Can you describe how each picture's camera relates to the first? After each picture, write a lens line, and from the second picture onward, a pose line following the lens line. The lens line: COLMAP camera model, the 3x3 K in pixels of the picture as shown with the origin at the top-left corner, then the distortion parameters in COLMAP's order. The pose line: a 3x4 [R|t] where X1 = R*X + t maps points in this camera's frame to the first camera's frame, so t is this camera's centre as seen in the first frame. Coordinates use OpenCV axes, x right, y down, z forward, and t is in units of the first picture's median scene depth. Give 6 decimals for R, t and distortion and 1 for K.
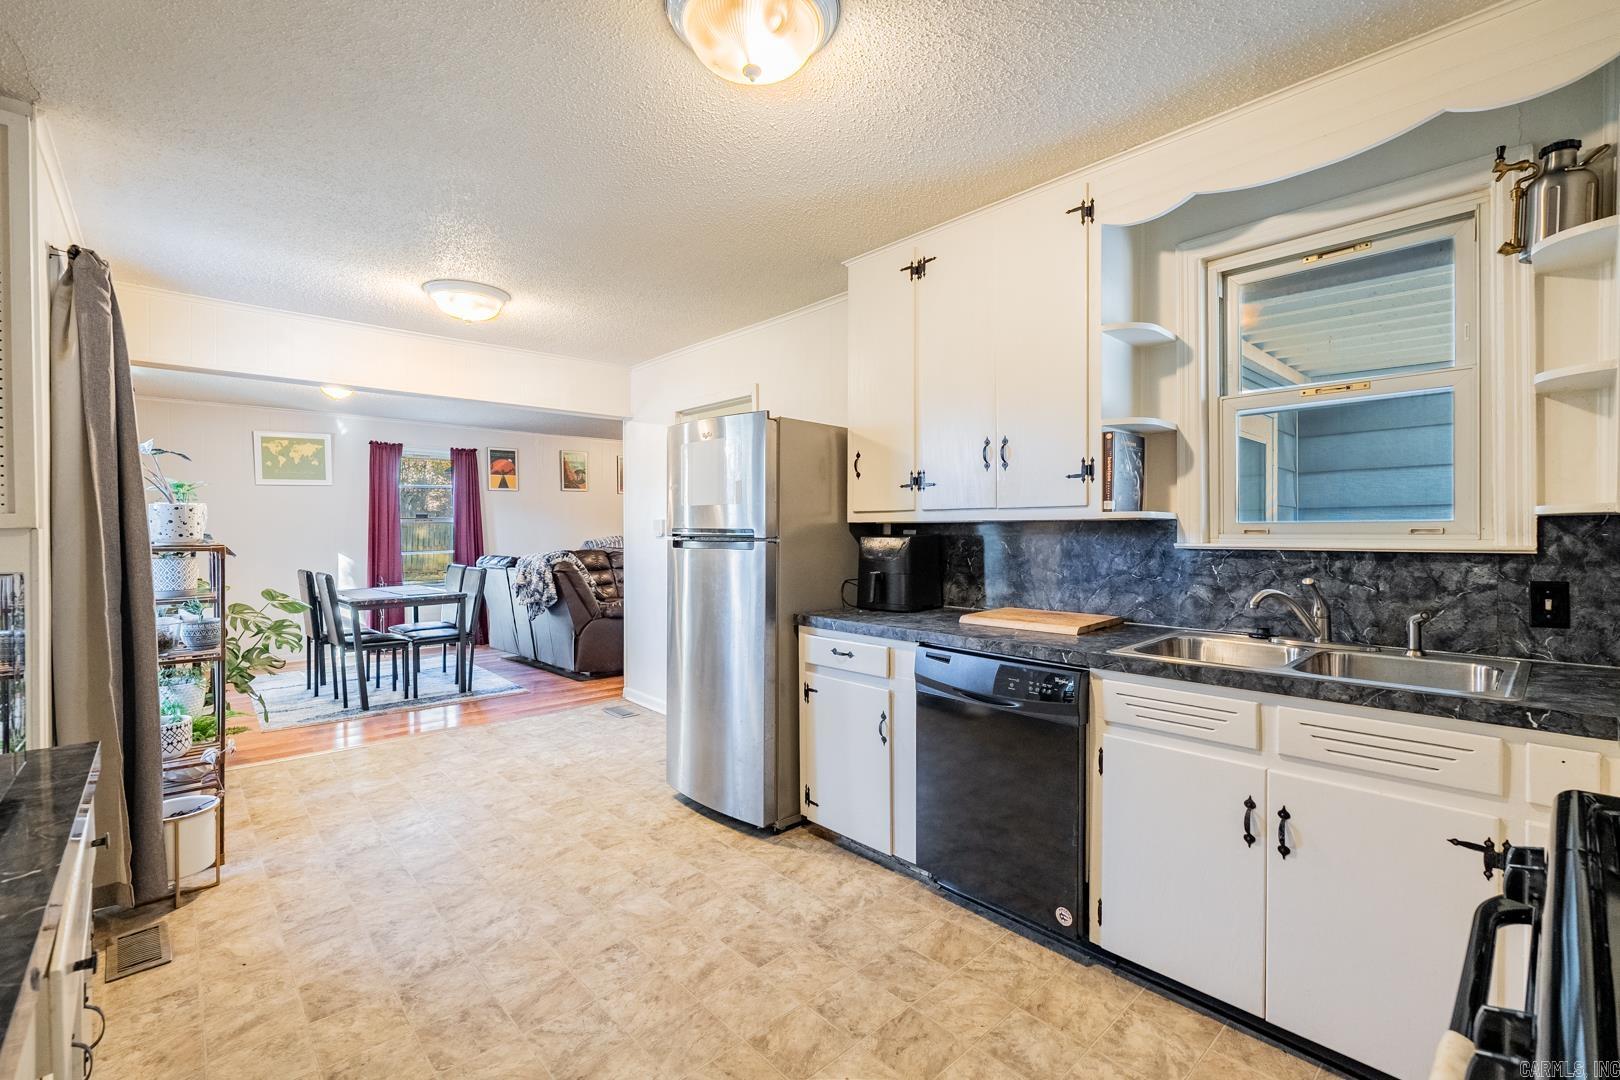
lens RADIAL K [[710.1, 0, 866.2], [0, 710.1, 538.8], [0, 0, 1]] dist [-0.002985, -0.000292]
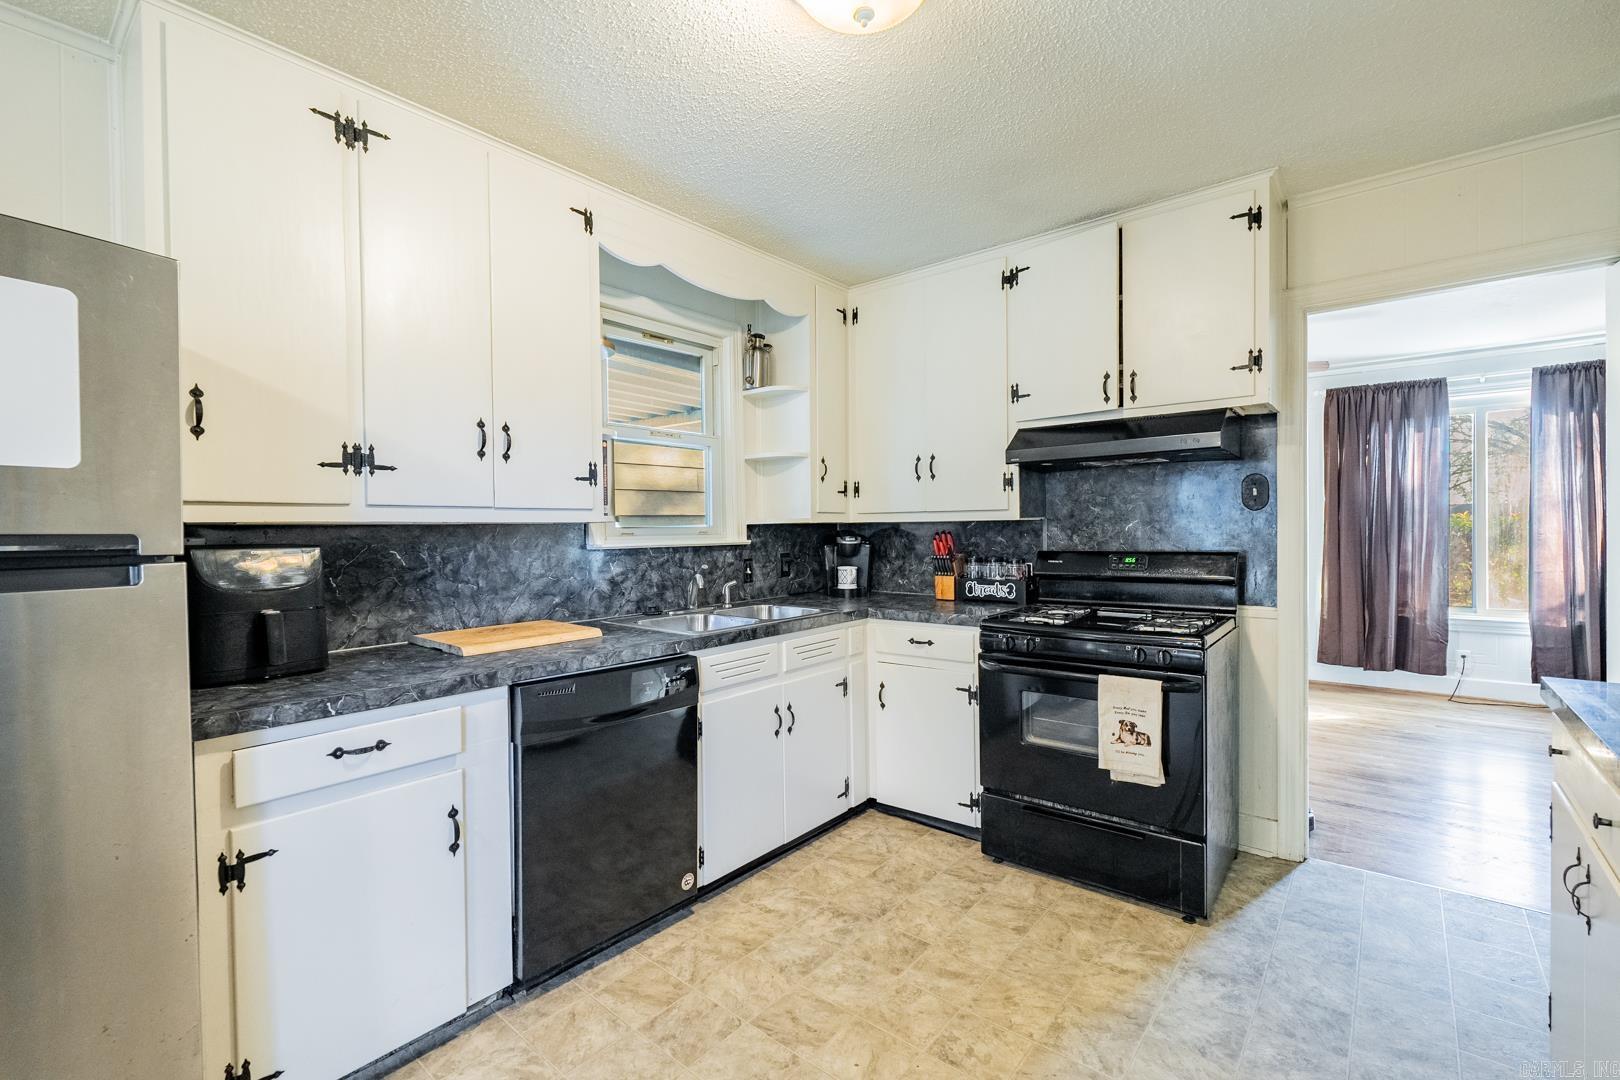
lens RADIAL K [[710.1, 0, 812.1], [0, 710.1, 536.4], [0, 0, 1]] dist [-0.002985, -0.000292]
pose [[-0.099905, 0.004287, 0.994988, -0.823727], [0.036164, 0.999346, -0.000674, 0.007257], [-0.994340, 0.035916, -0.099995, 0.887088]]
